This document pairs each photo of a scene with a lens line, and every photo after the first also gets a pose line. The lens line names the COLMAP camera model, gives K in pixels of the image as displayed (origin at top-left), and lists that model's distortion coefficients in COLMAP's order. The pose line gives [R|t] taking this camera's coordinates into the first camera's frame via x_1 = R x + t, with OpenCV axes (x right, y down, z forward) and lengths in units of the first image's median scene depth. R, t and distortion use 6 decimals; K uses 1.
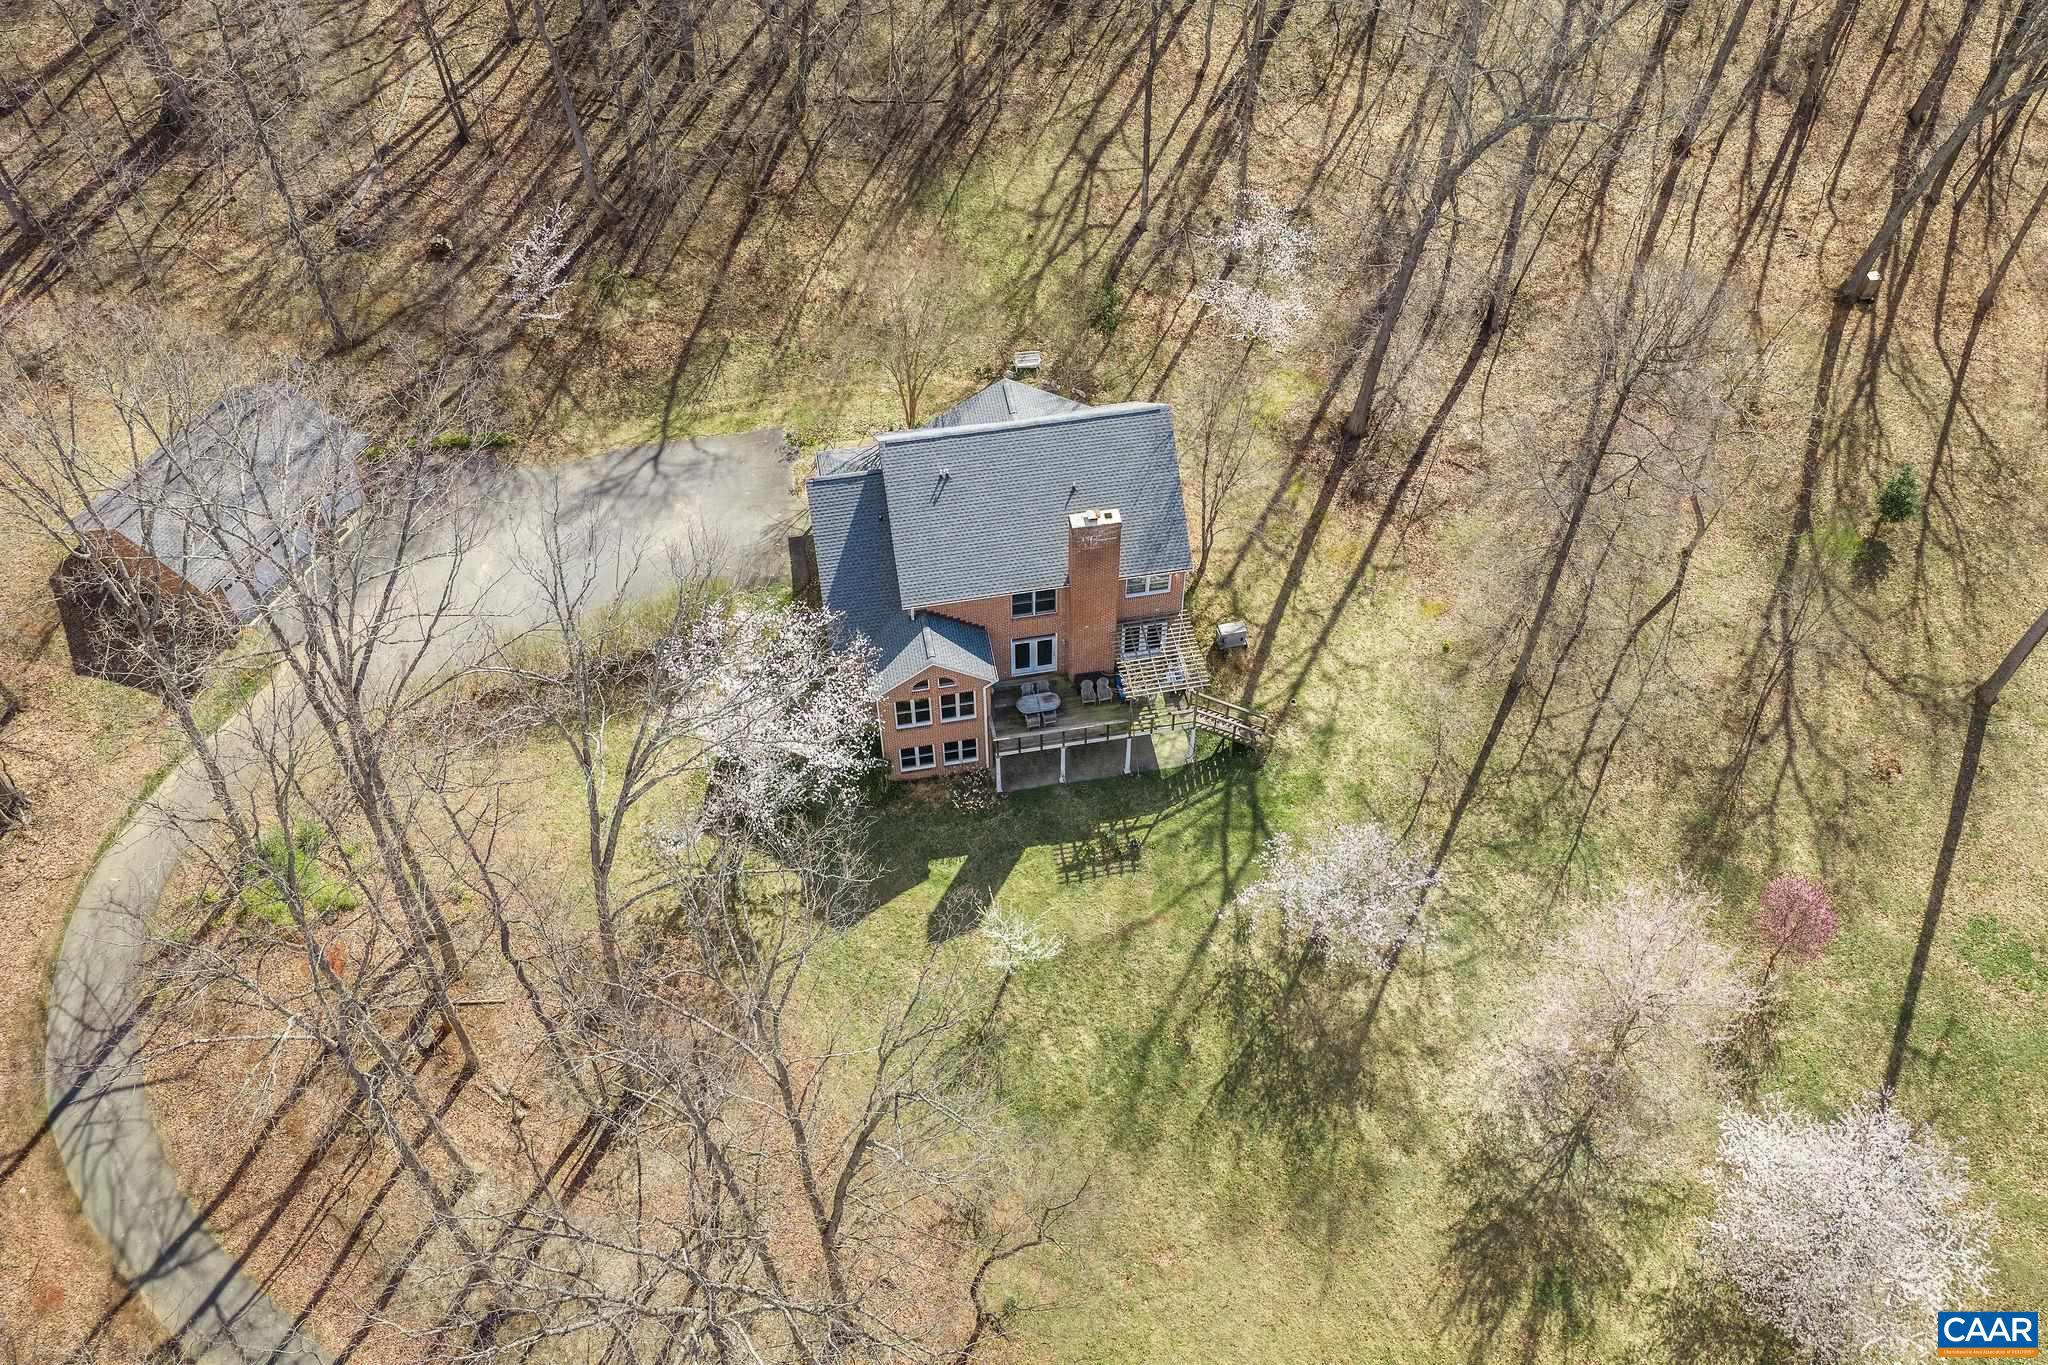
lens RADIAL K [[1716.5, 0, 1024.0], [0, 1716.5, 682.5], [0, 0, 1]] dist [-0.000483, -0.002867]
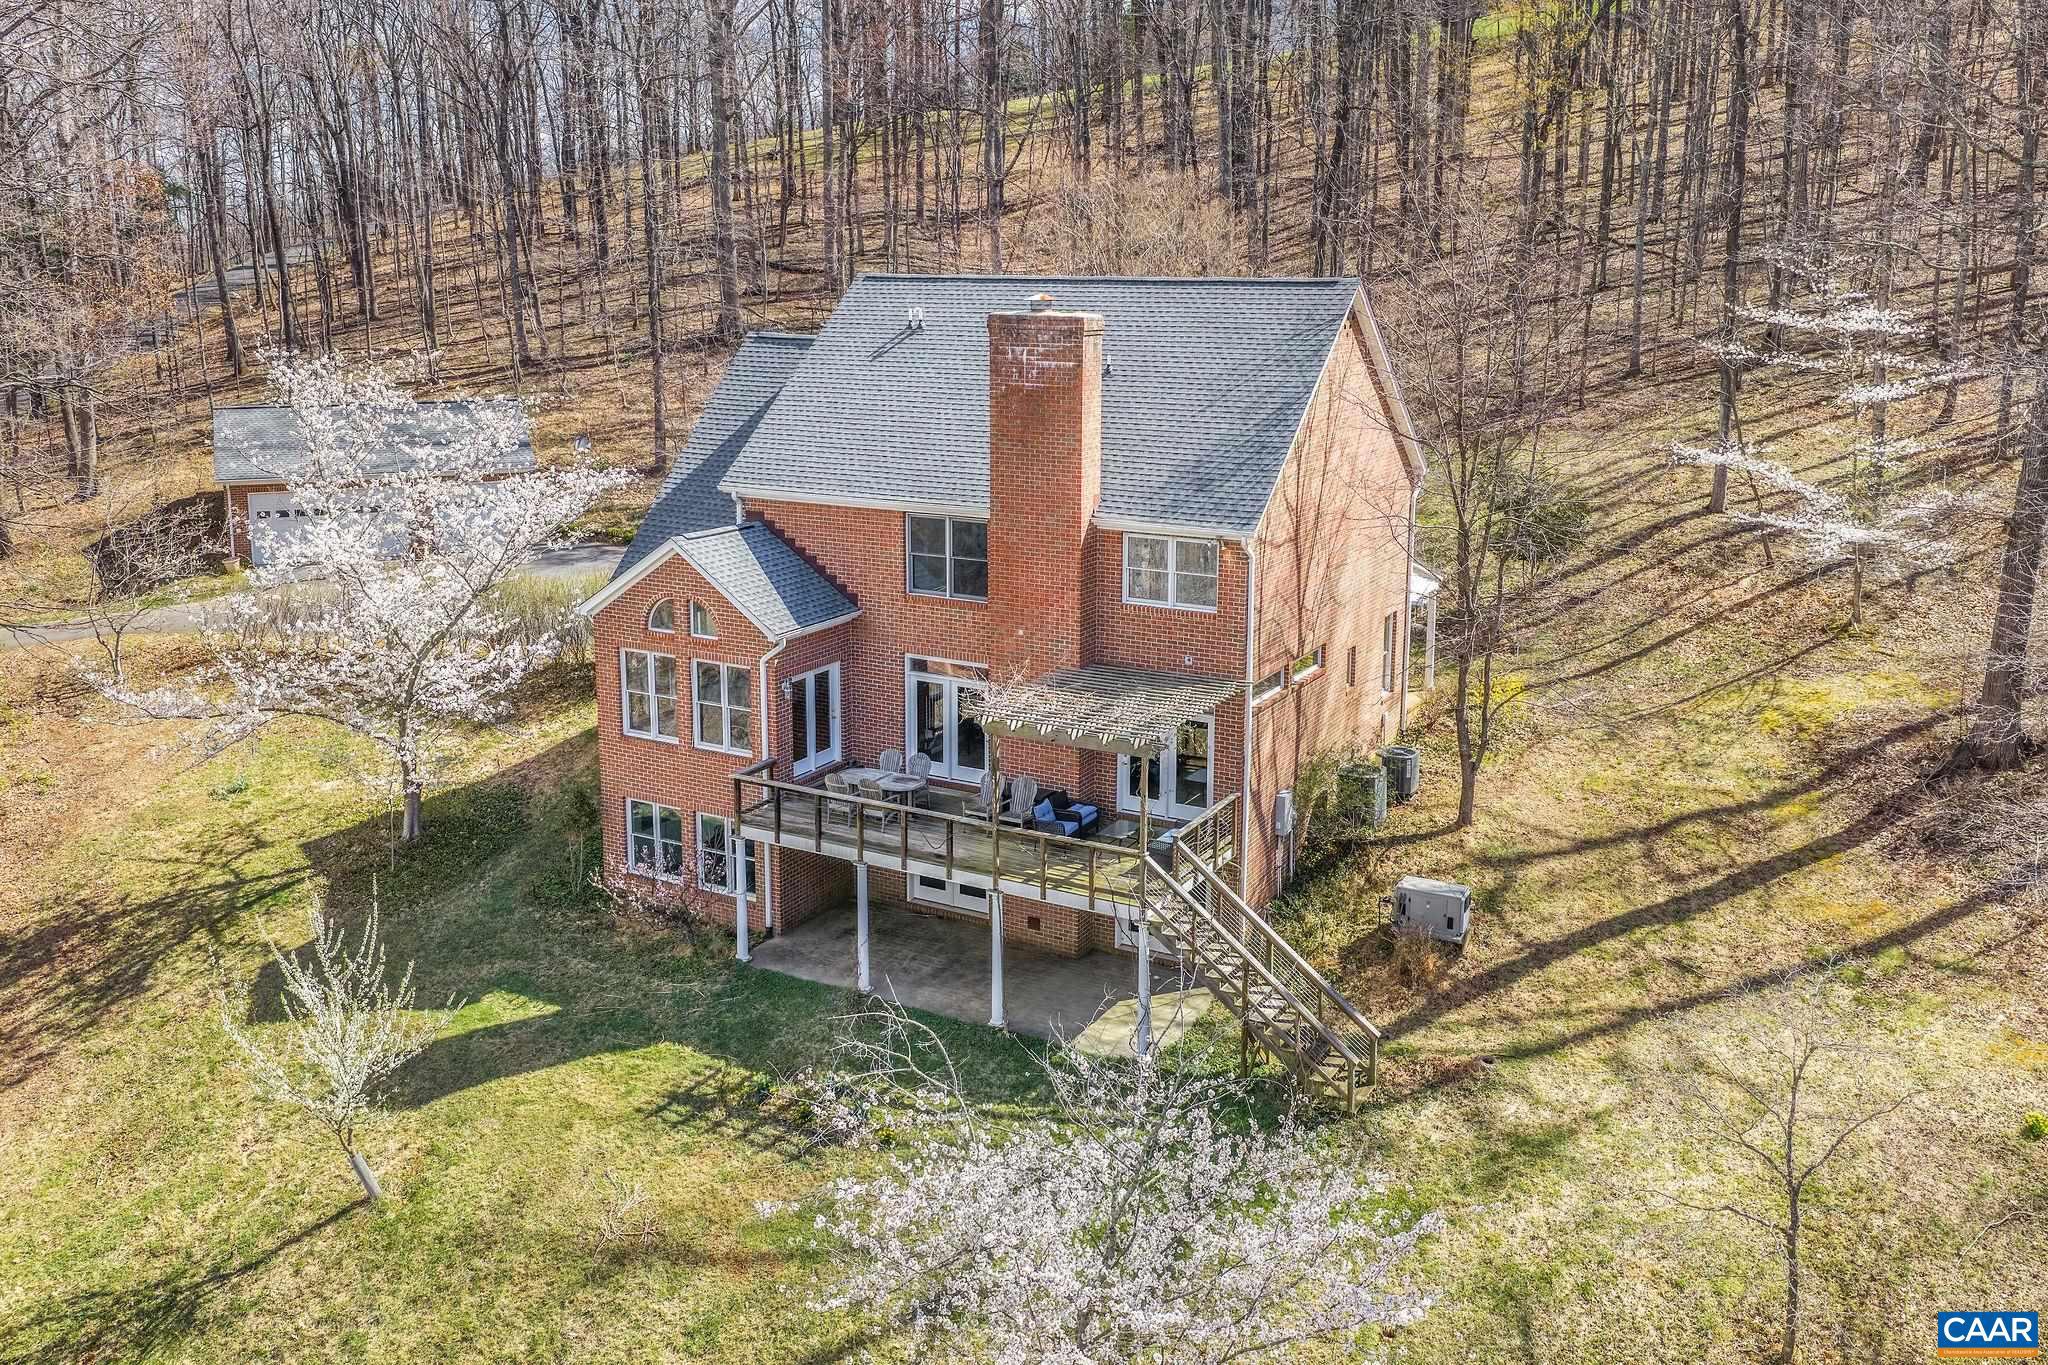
lens RADIAL K [[1752.4, 0, 1022.4], [0, 1752.4, 545.3], [0, 0, 1]] dist [0.002396, -0.000164]
pose [[0.767866, 0.119336, -0.629397, 0.300436], [-0.503481, 0.719902, -0.477753, 0.158813], [0.396091, 0.683739, 0.612872, 0.653766]]
